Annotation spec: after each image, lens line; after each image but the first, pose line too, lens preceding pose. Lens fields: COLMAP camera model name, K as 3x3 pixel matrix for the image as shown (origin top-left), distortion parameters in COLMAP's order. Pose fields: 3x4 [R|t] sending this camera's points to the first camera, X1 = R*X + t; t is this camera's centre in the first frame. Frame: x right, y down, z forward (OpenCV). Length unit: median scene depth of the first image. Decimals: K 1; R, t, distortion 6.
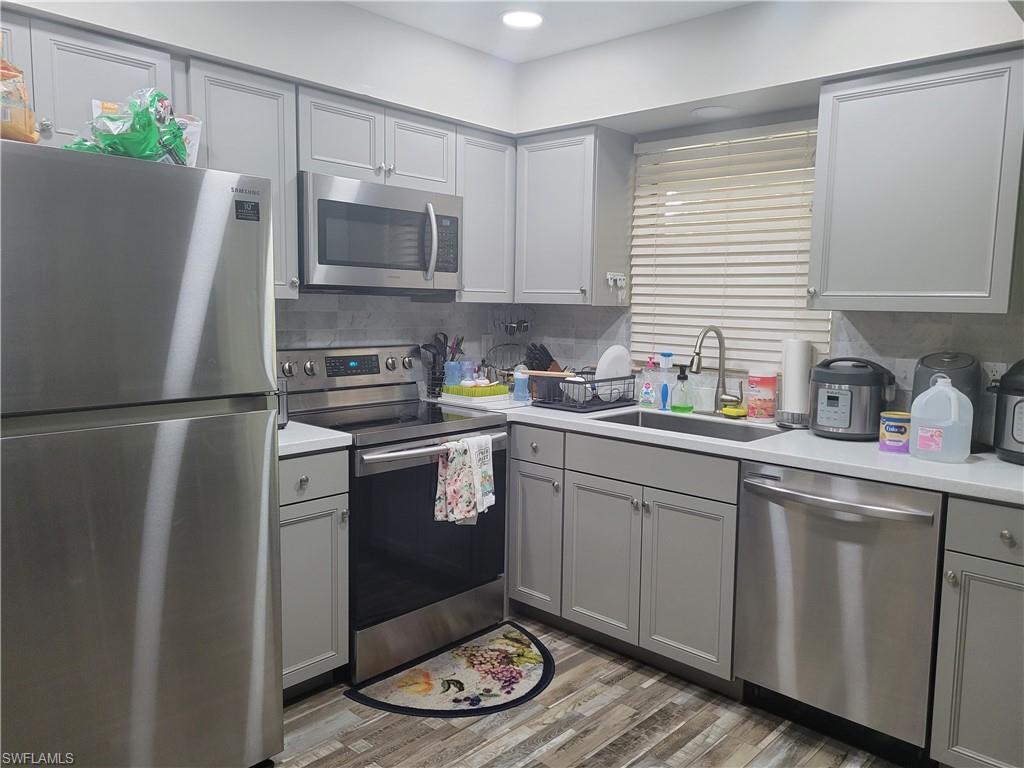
lens RADIAL K [[779.8, 0, 518.5], [0, 779.8, 382.2], [0, 0, 1]] dist [0.074521, -0.072351]
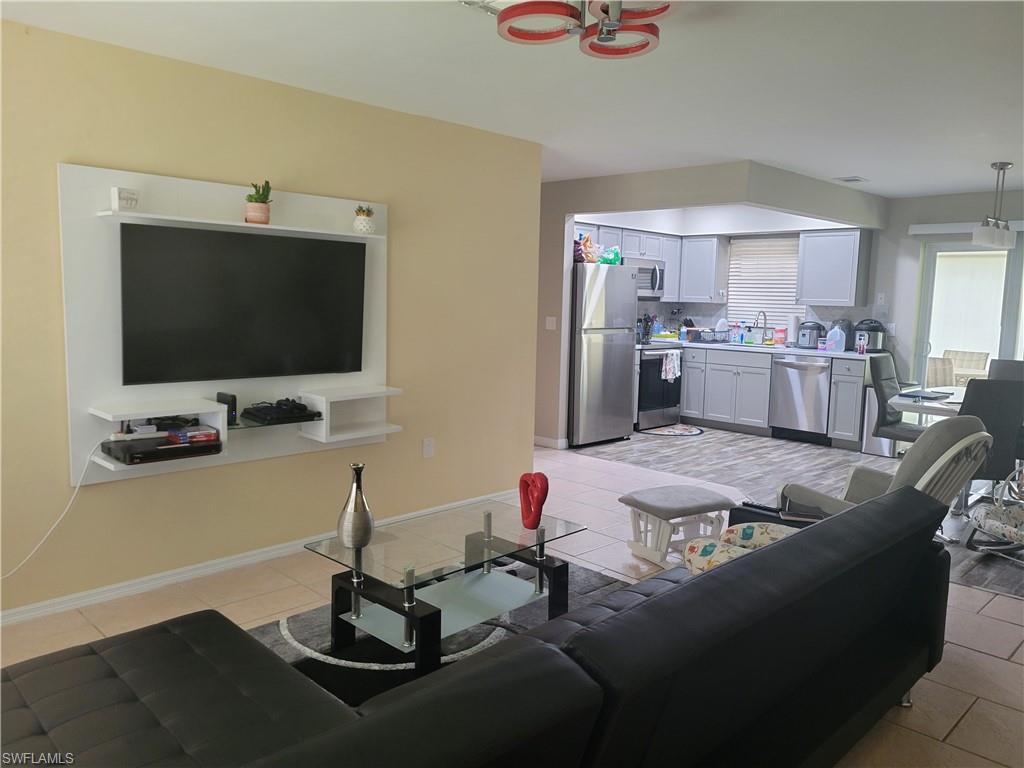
lens RADIAL K [[779.8, 0, 518.5], [0, 779.8, 382.2], [0, 0, 1]] dist [0.074521, -0.072351]
pose [[0.999532, 0.010435, -0.028773, -0.510626], [-0.010333, 0.999940, 0.003677, 0.173178], [0.028809, -0.003378, 0.999579, -1.730660]]
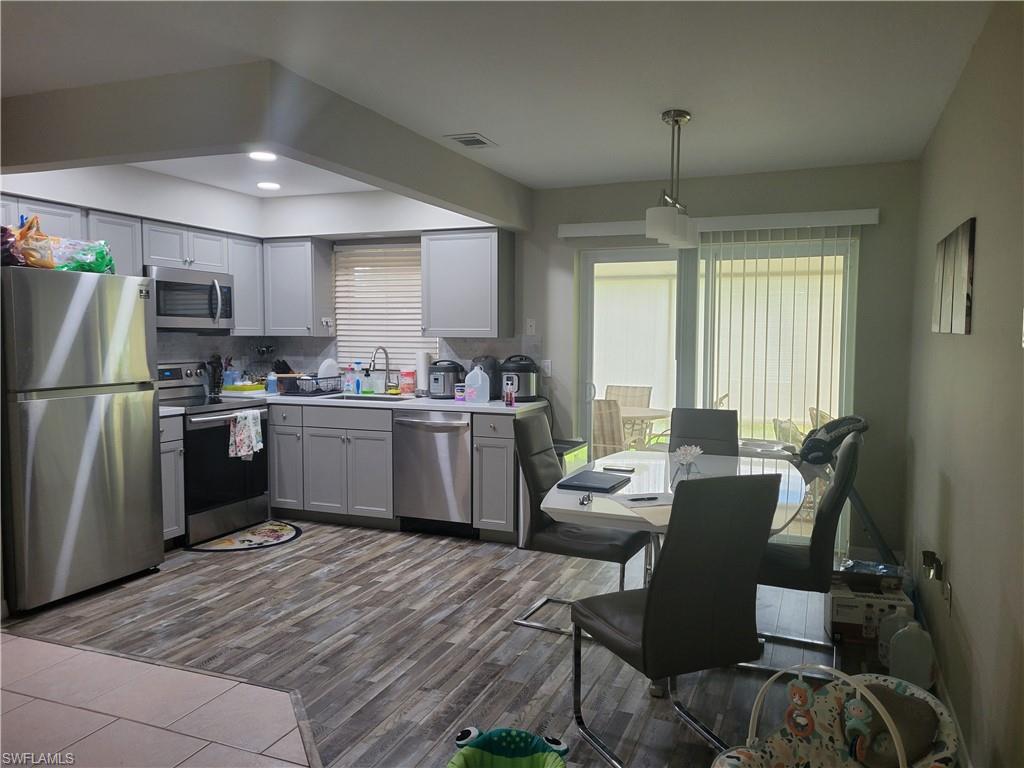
lens RADIAL K [[779.8, 0, 518.5], [0, 779.8, 382.2], [0, 0, 1]] dist [0.074521, -0.072351]
pose [[0.935104, -0.037563, 0.352376, -0.109390], [0.051344, 0.998235, -0.029842, 0.087797], [-0.350633, 0.045998, 0.935382, -0.875697]]
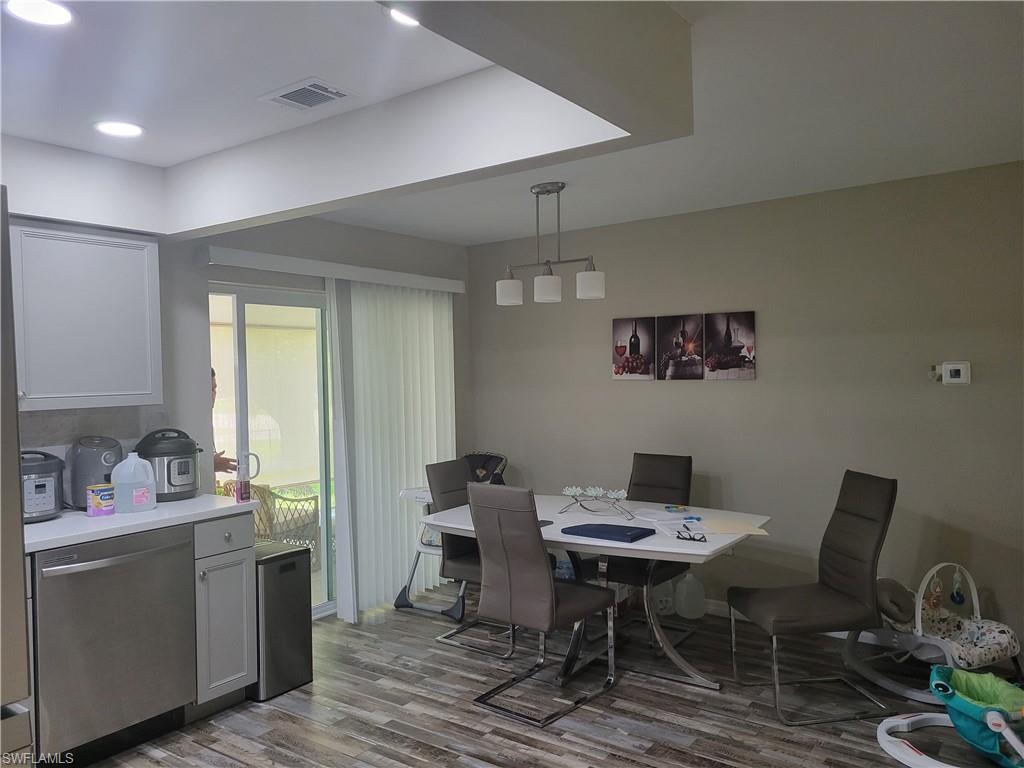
lens RADIAL K [[779.8, 0, 518.5], [0, 779.8, 382.2], [0, 0, 1]] dist [0.074521, -0.072351]
pose [[-0.121842, -0.027306, 0.992174, -0.719149], [0.129028, 0.990703, 0.043110, -0.077648], [-0.984127, 0.133271, -0.117186, 0.366401]]
